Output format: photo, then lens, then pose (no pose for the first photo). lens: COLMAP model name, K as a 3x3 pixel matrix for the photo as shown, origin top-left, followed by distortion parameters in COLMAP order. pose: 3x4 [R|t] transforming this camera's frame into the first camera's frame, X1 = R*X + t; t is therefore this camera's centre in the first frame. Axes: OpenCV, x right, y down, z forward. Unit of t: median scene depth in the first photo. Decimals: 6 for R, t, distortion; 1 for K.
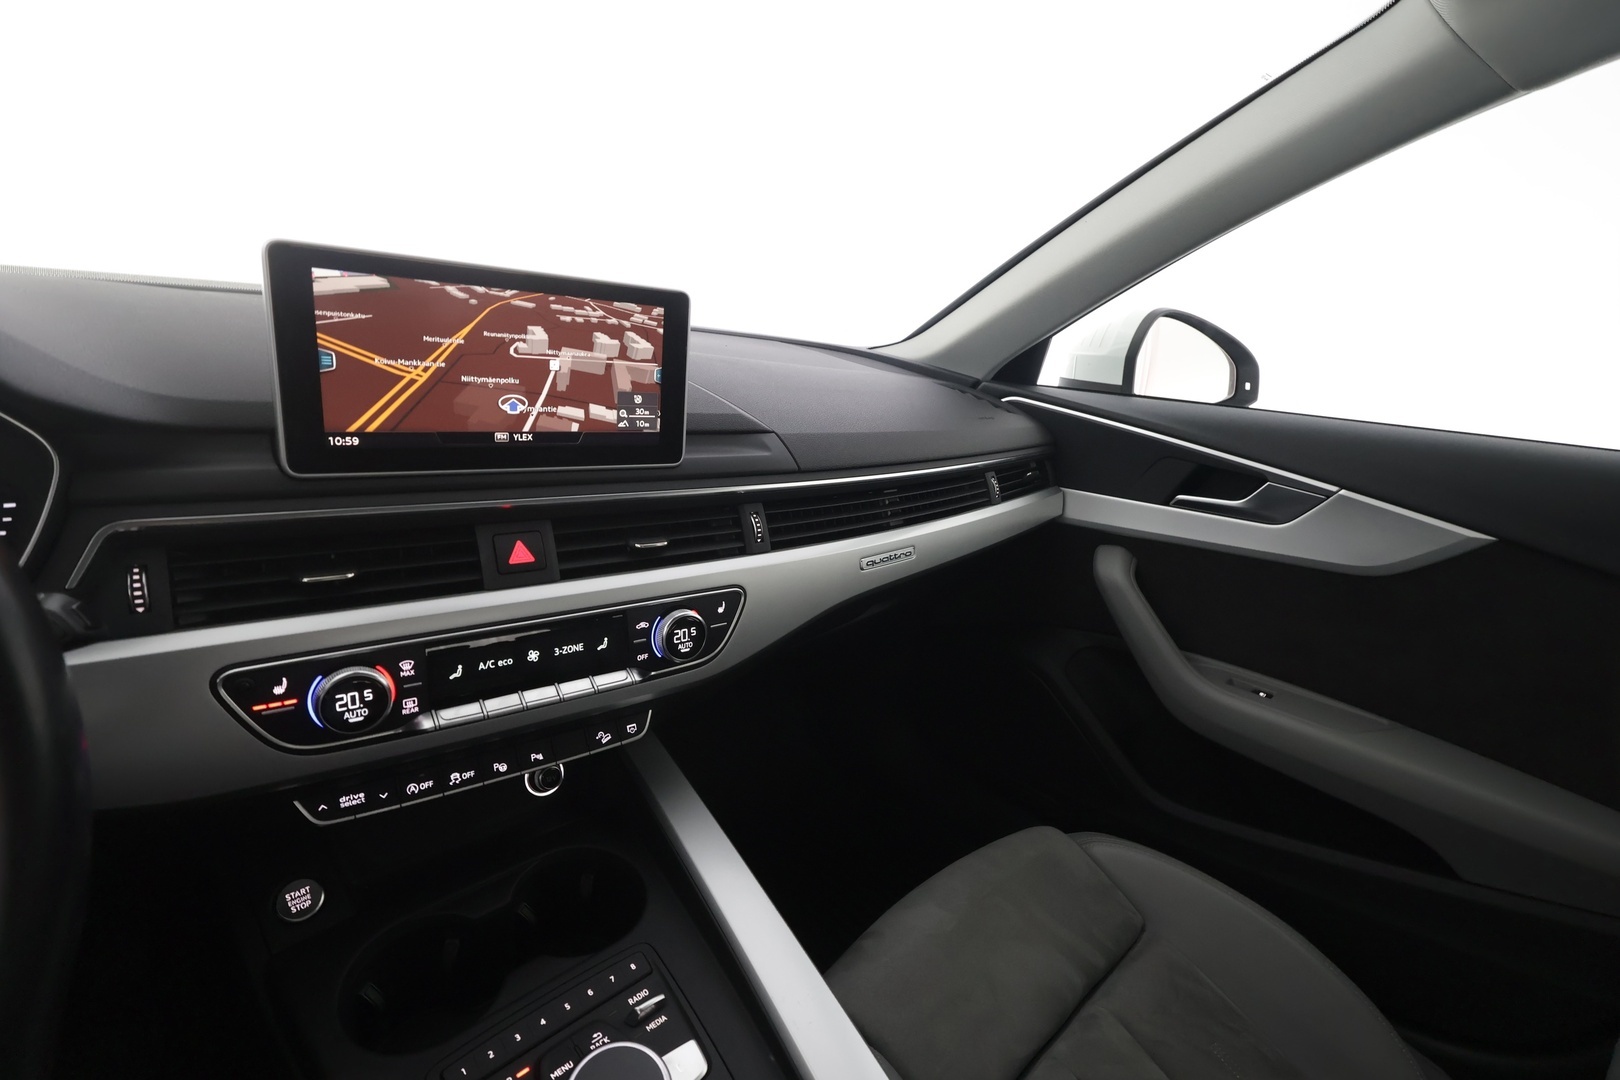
lens RADIAL K [[747.4, 0, 809.2], [0, 747.4, 540.5], [0, 0, 1]] dist [-0.000683, 0.001104]
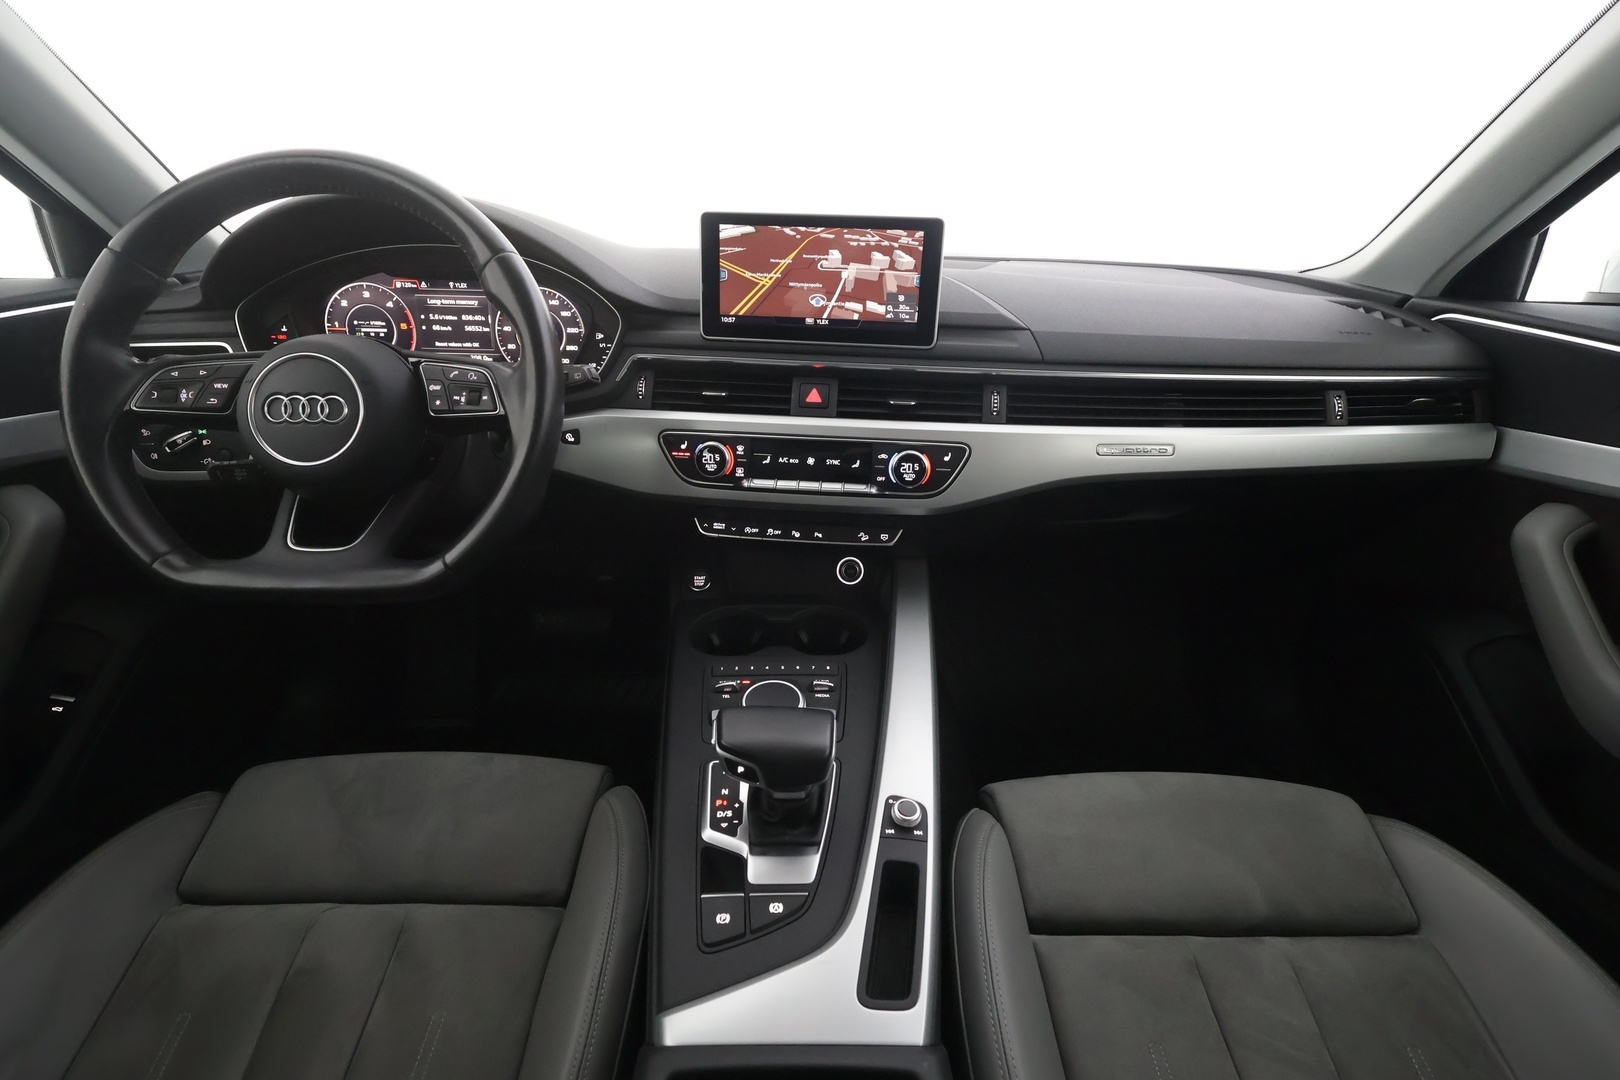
lens RADIAL K [[747.4, 0, 808.4], [0, 747.4, 543.4], [0, 0, 1]] dist [-0.000683, 0.001104]
pose [[0.720311, 0.169820, -0.672542, 0.699971], [-0.149623, 0.984782, 0.088412, 0.178515], [0.677321, 0.036944, 0.734759, -0.166167]]
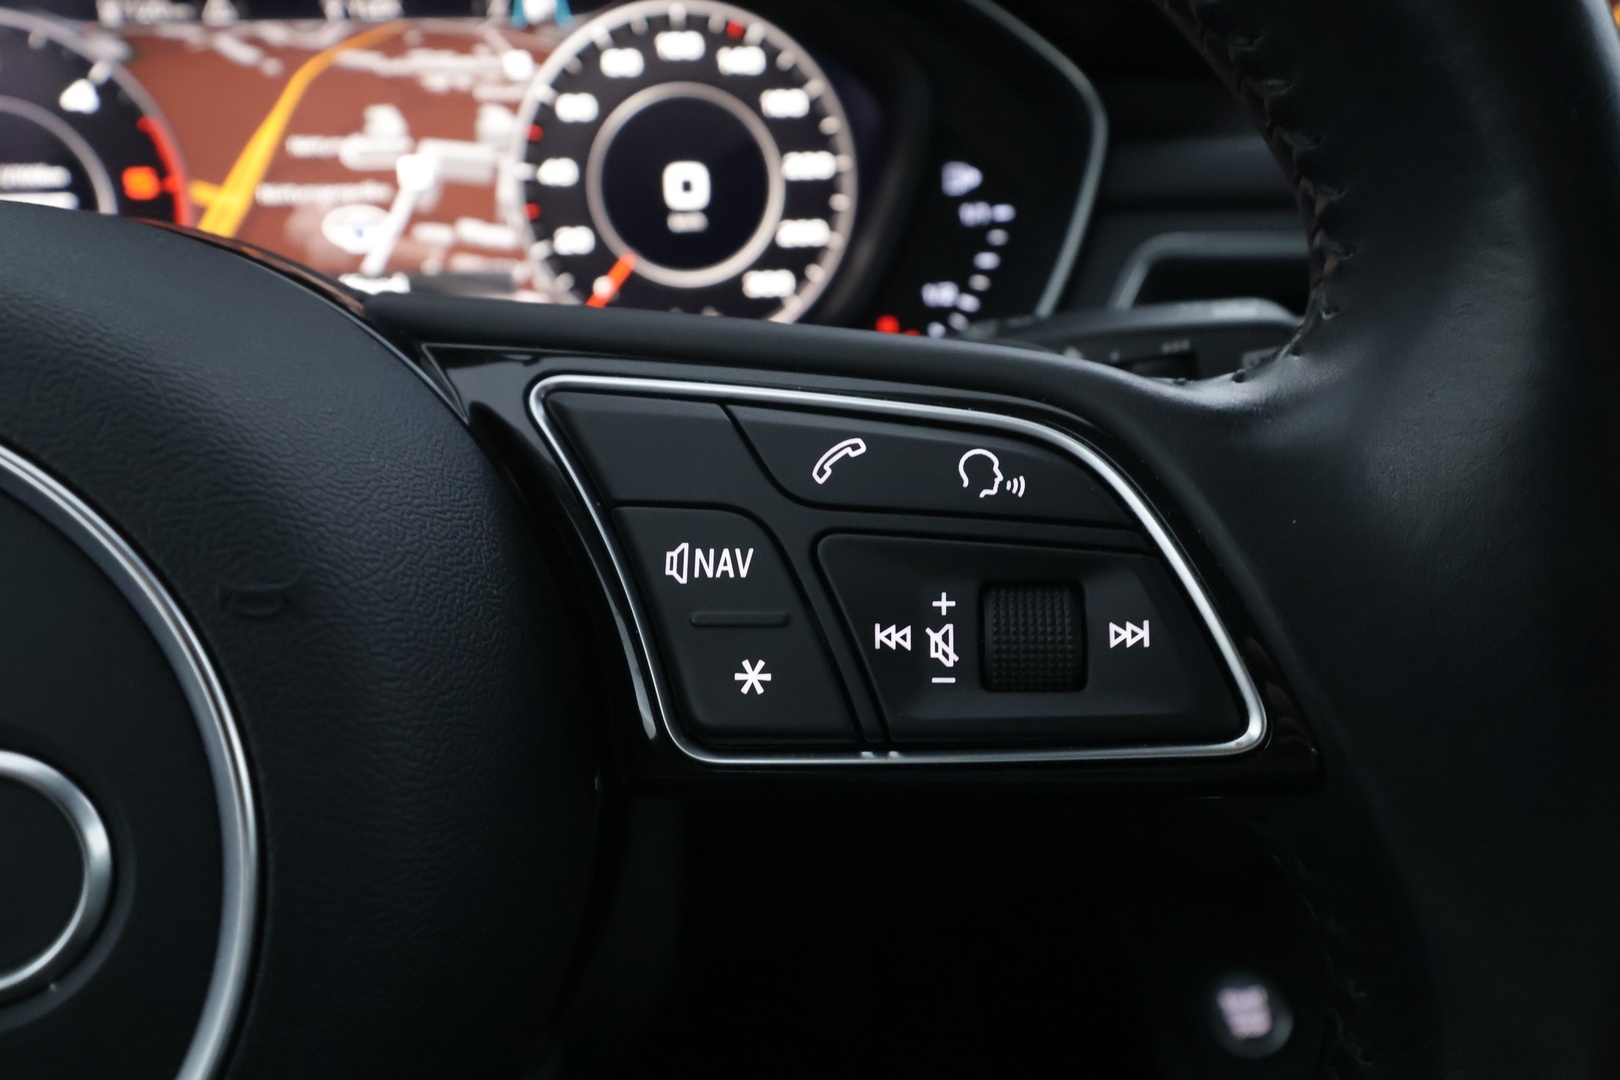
lens RADIAL K [[1265.8, 0, 788.3], [0, 1265.8, 545.3], [0, 0, 1]] dist [-0.001343, 0.010567]
pose [[0.782552, 0.115413, -0.611794, -0.401898], [-0.082477, 0.993224, 0.081870, 0.098169], [0.617098, -0.013609, 0.786769, 0.089234]]
